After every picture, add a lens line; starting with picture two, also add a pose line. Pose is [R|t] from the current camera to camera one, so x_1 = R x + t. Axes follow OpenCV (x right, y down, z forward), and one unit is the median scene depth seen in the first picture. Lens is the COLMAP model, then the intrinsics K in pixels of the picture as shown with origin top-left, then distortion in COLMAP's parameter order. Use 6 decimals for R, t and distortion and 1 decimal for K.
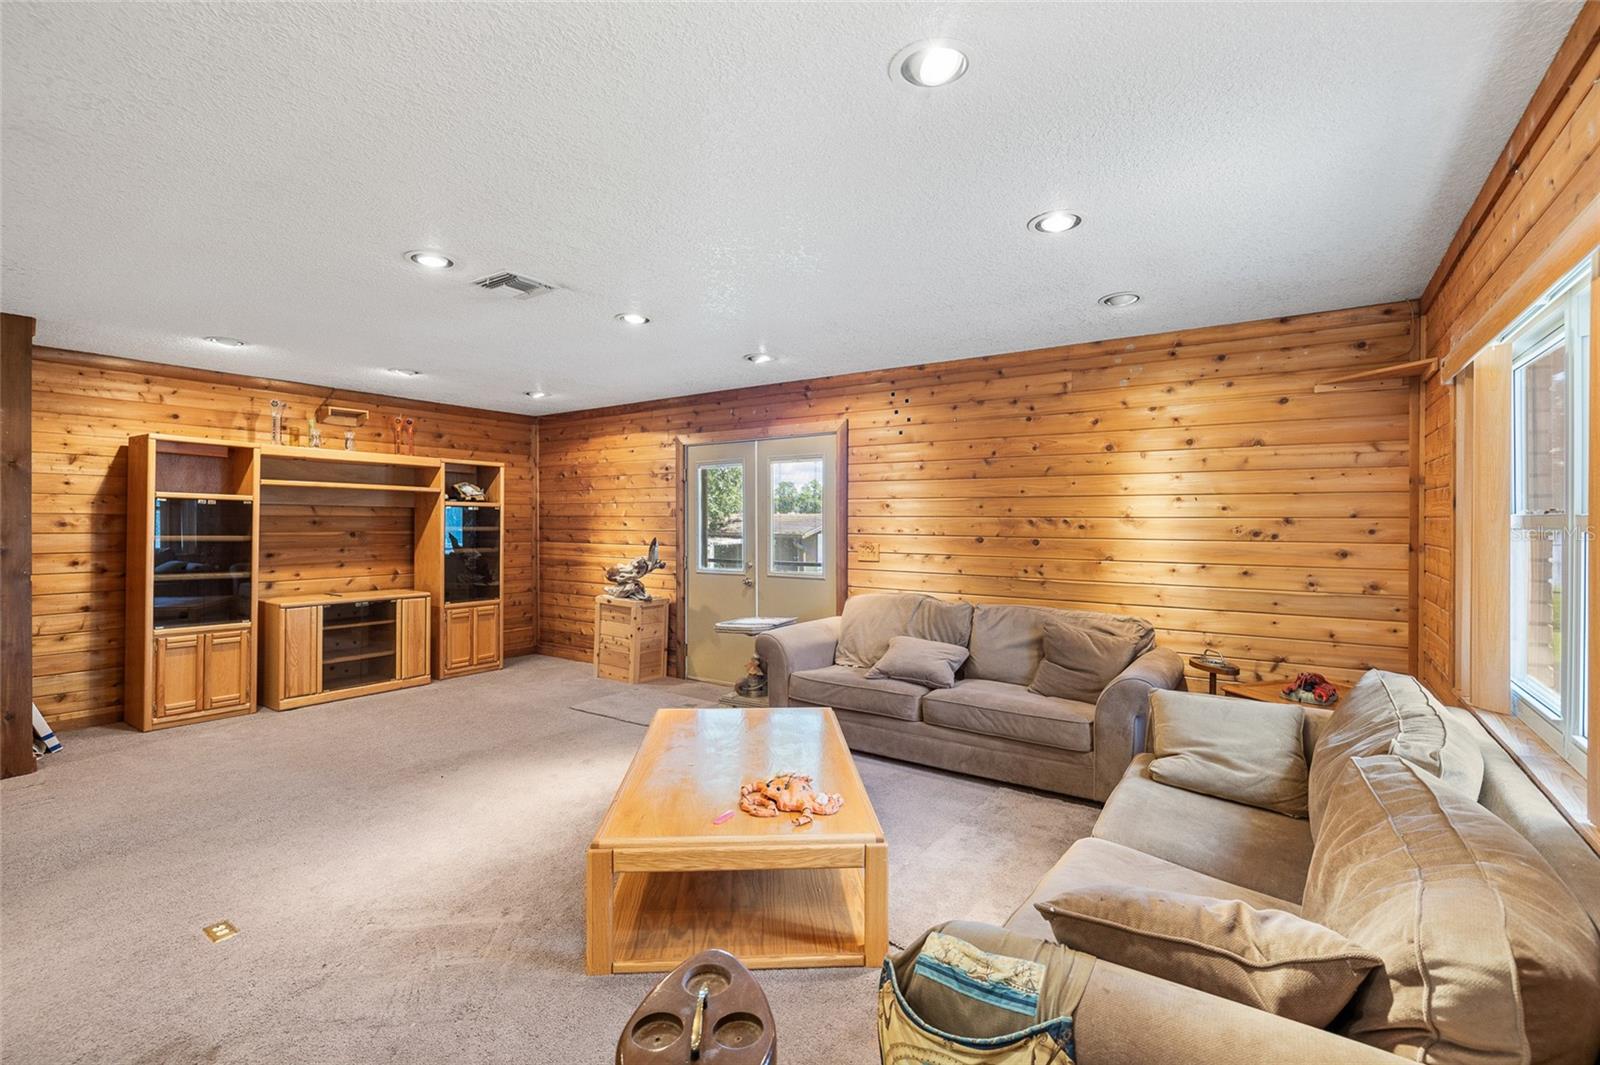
lens RADIAL K [[718.8, 0, 793.0], [0, 718.8, 519.4], [0, 0, 1]] dist [-0.009906, 0.004011]
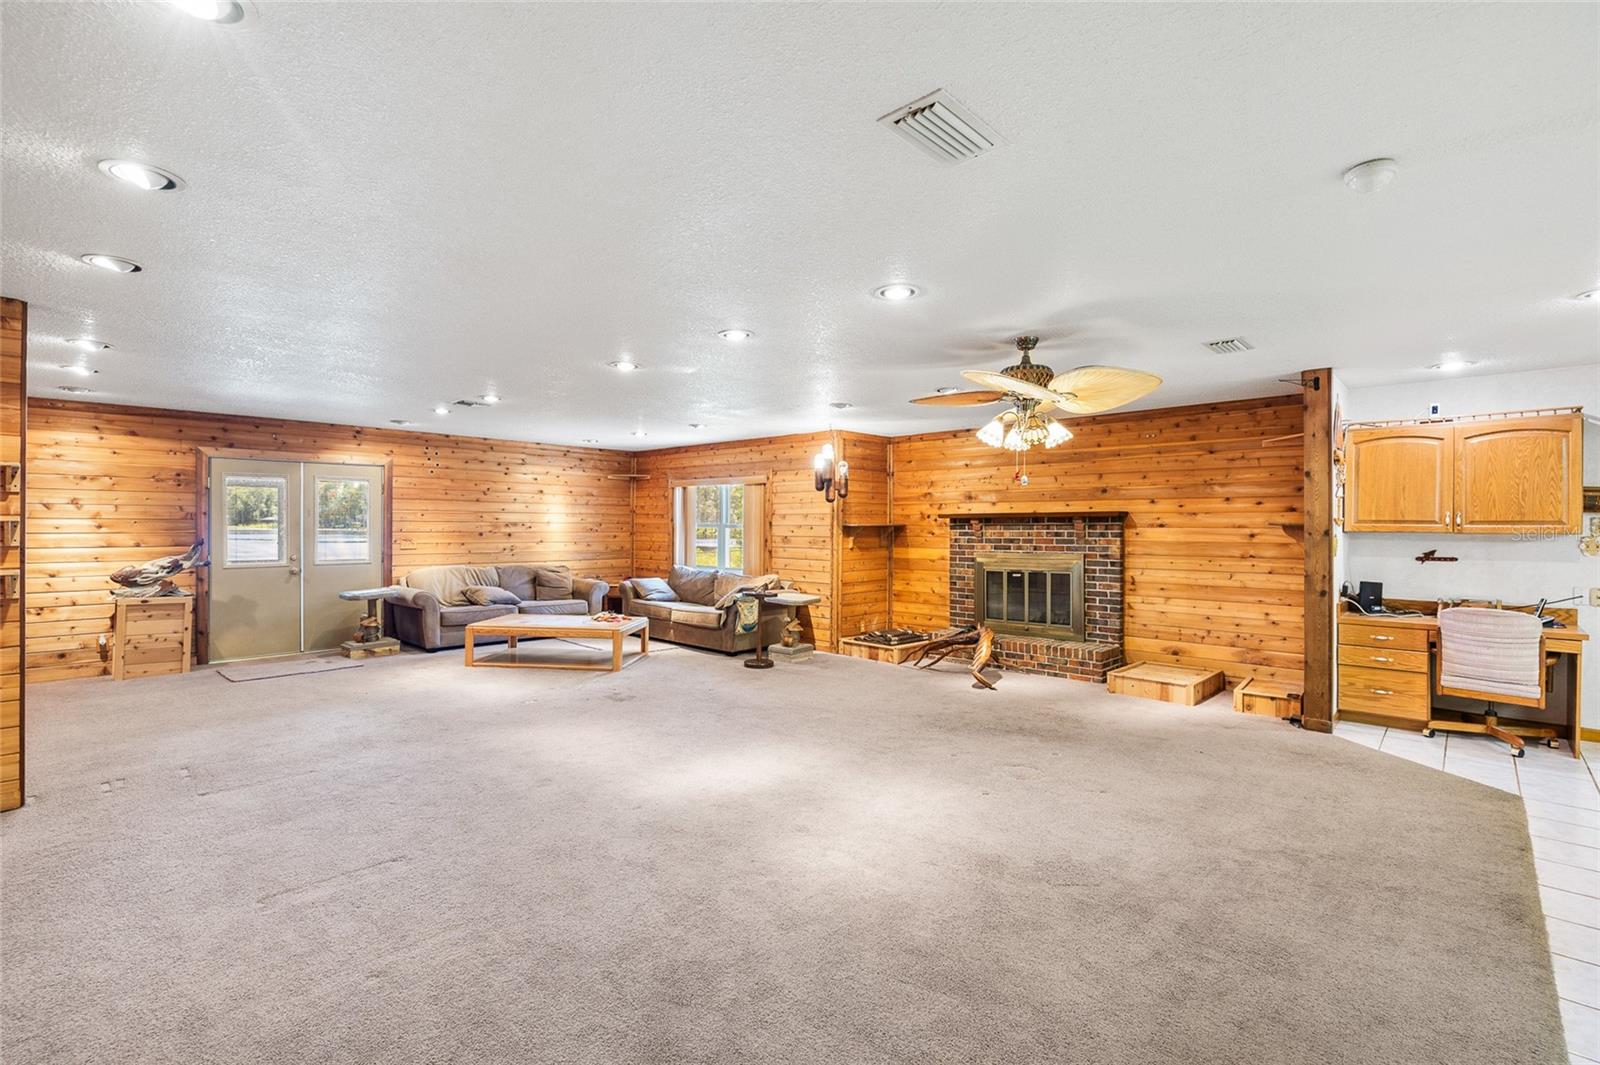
lens RADIAL K [[718.8, 0, 800.0], [0, 718.8, 530.3], [0, 0, 1]] dist [-0.009906, 0.004011]
pose [[0.144115, -0.009227, 0.989518, -1.452918], [-0.007381, 0.999919, 0.010399, -0.007887], [-0.989533, -0.008802, 0.144035, -0.101718]]
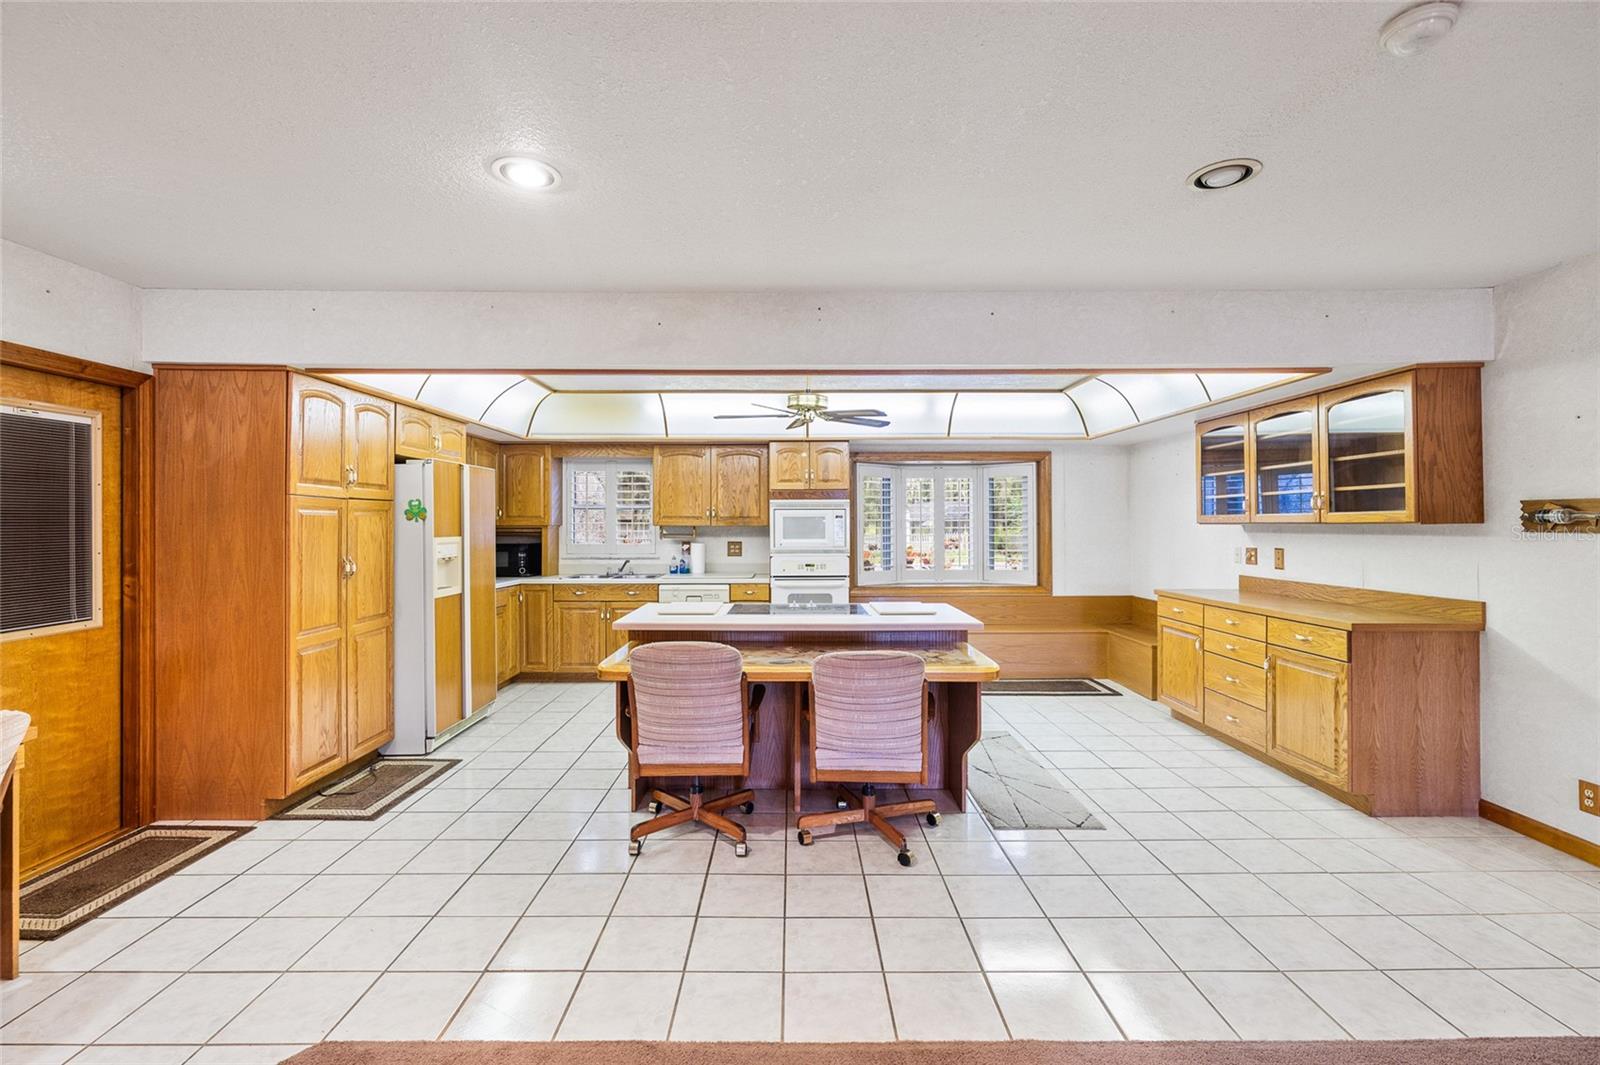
lens RADIAL K [[718.8, 0, 792.8], [0, 718.8, 518.1], [0, 0, 1]] dist [-0.009906, 0.004011]
pose [[-0.819209, -0.004183, -0.573480, -0.574087], [0.001694, 0.999951, -0.009714, -0.005966], [0.573493, -0.008929, -0.819162, -0.281150]]
